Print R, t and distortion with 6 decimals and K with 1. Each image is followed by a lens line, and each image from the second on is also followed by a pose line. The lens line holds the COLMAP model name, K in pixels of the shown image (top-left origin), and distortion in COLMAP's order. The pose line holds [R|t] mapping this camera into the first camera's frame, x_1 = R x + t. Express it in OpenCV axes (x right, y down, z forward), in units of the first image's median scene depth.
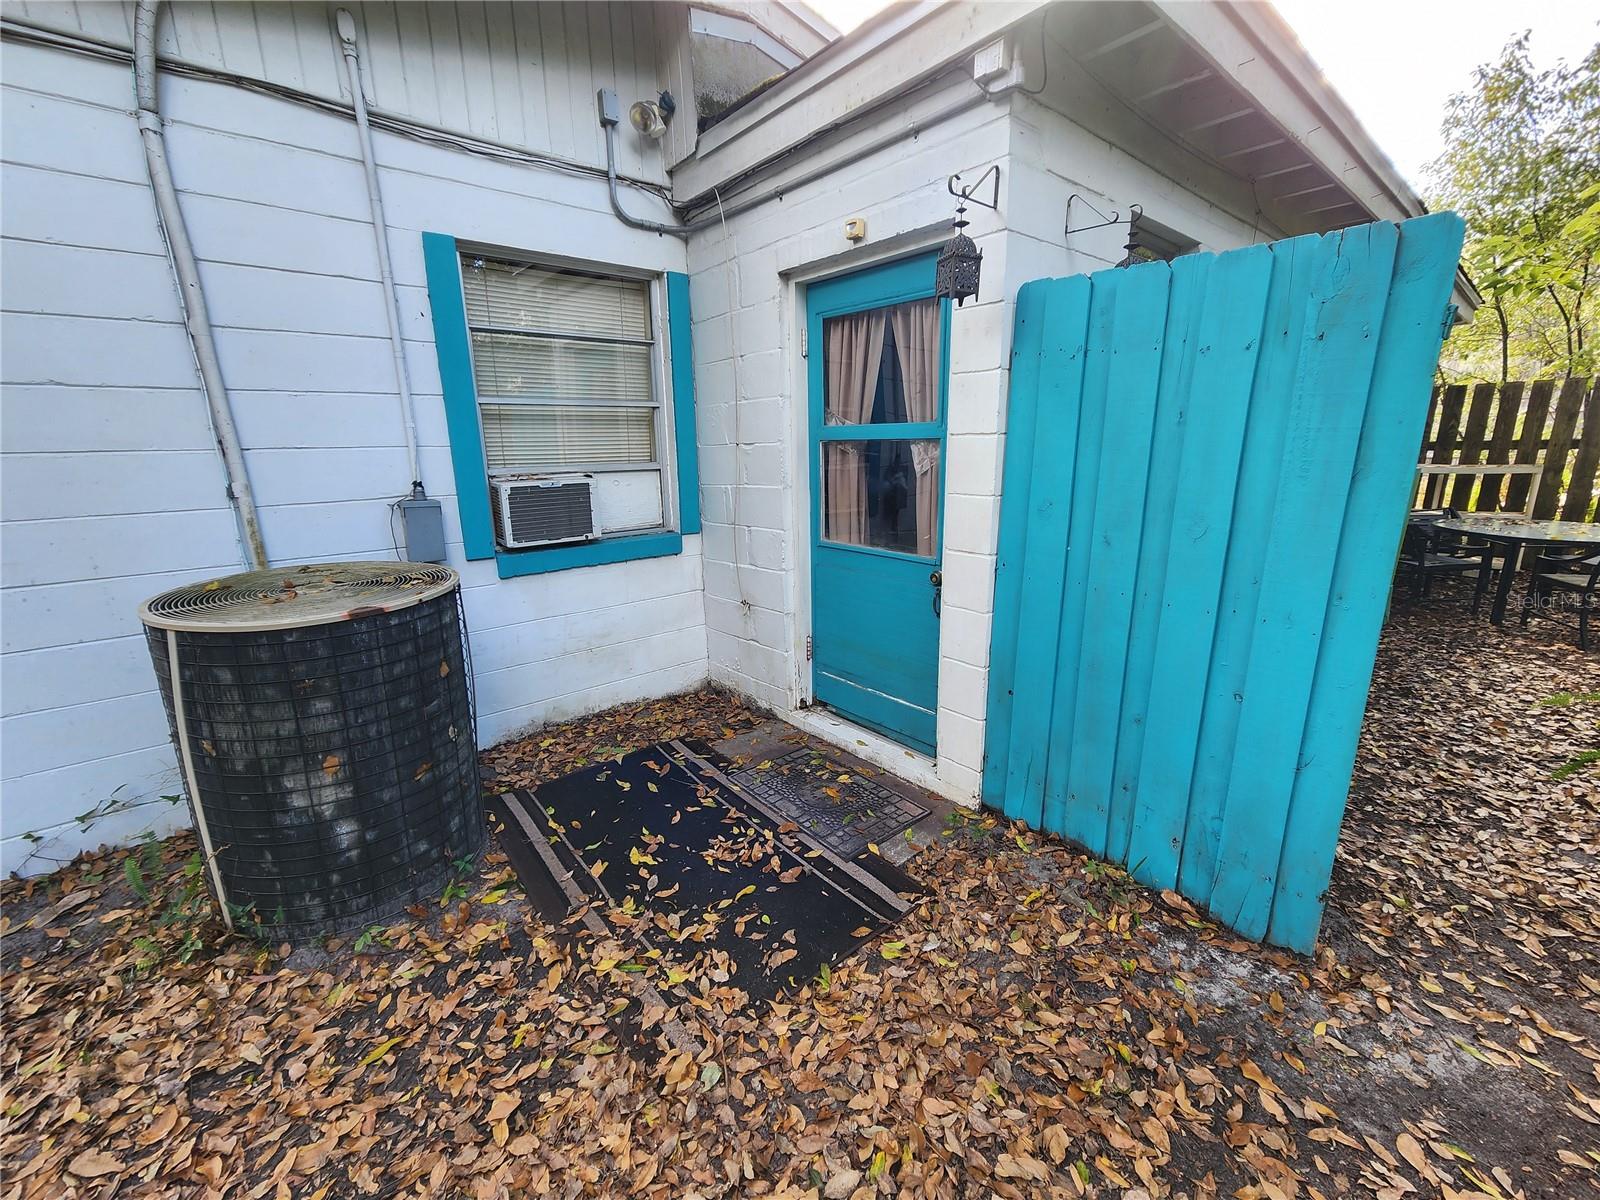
lens RADIAL K [[659.1, 0, 803.9], [0, 659.1, 605.9], [0, 0, 1]] dist [-0.000567, 0.000818]
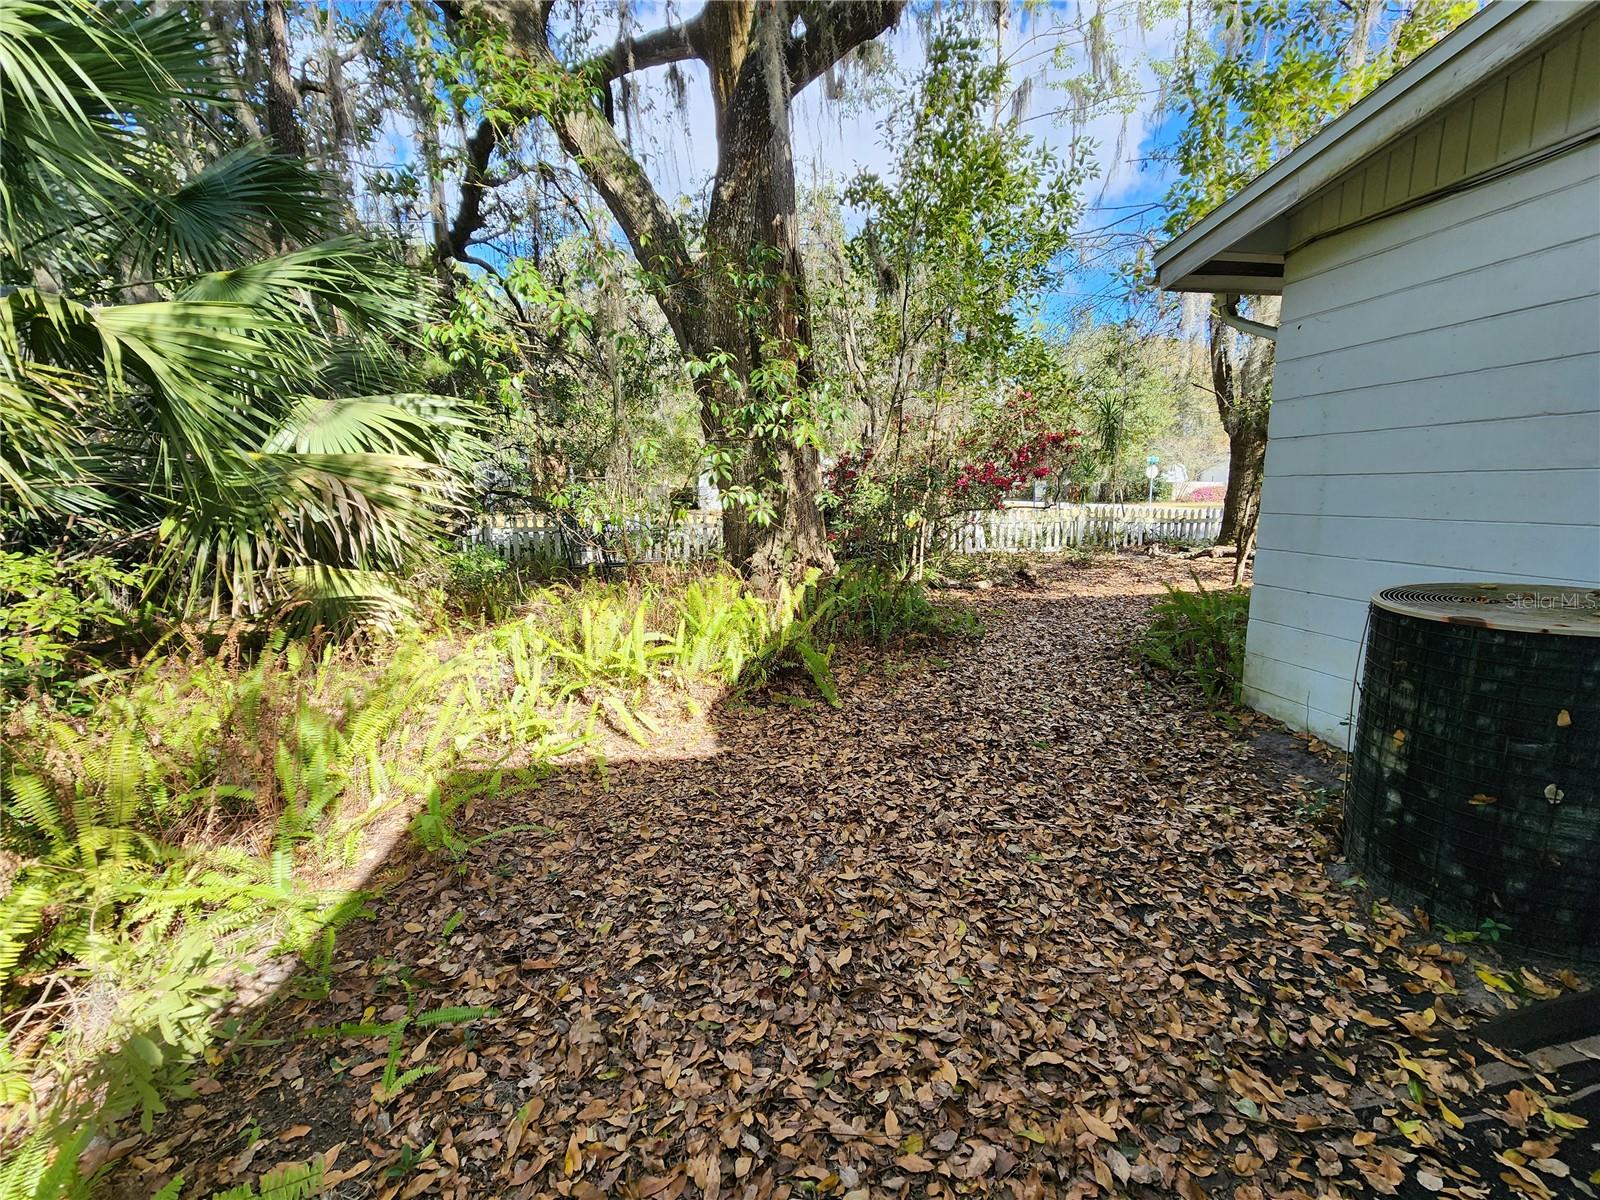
lens RADIAL K [[659.1, 0, 799.6], [0, 659.1, 598.4], [0, 0, 1]] dist [-0.000567, 0.000818]
pose [[-0.508848, 0.167654, -0.844373, 0.748136], [-0.188804, 0.935237, 0.299475, -0.135954], [0.839897, 0.311808, -0.444240, 0.535759]]
